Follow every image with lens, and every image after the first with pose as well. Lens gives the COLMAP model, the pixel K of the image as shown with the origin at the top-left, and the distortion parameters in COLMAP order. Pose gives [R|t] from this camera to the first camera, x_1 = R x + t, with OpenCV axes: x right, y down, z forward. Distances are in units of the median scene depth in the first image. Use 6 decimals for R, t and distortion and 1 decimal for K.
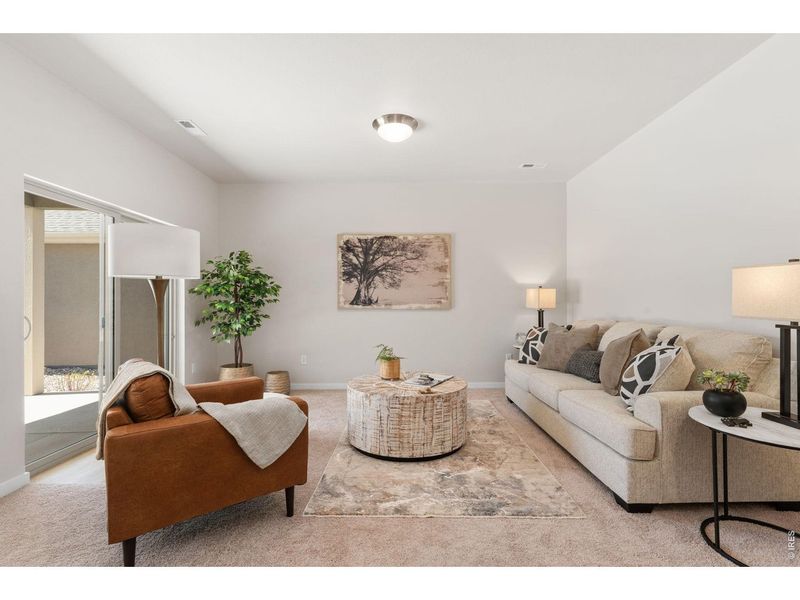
lens RADIAL K [[382.7, 0, 400.0], [0, 382.7, 300.0], [0, 0, 1]] dist [0.003572, 0.000365]
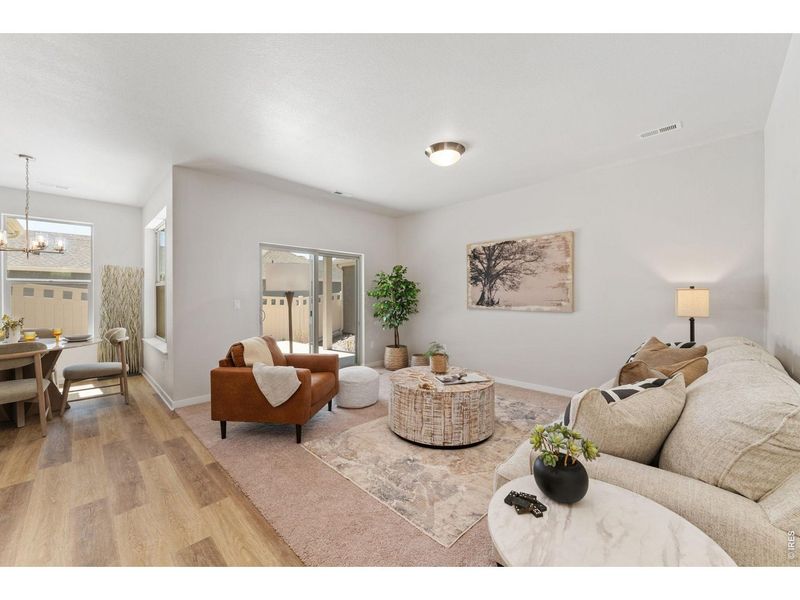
lens RADIAL K [[323.1, 0, 400.0], [0, 323.1, 300.0], [0, 0, 1]] dist [-0.000391, 0.000046]
pose [[0.700012, 0.011834, -0.714033, 0.401700], [0.002518, 0.999816, 0.019039, -0.022051], [0.714127, -0.015126, 0.699853, 0.156869]]
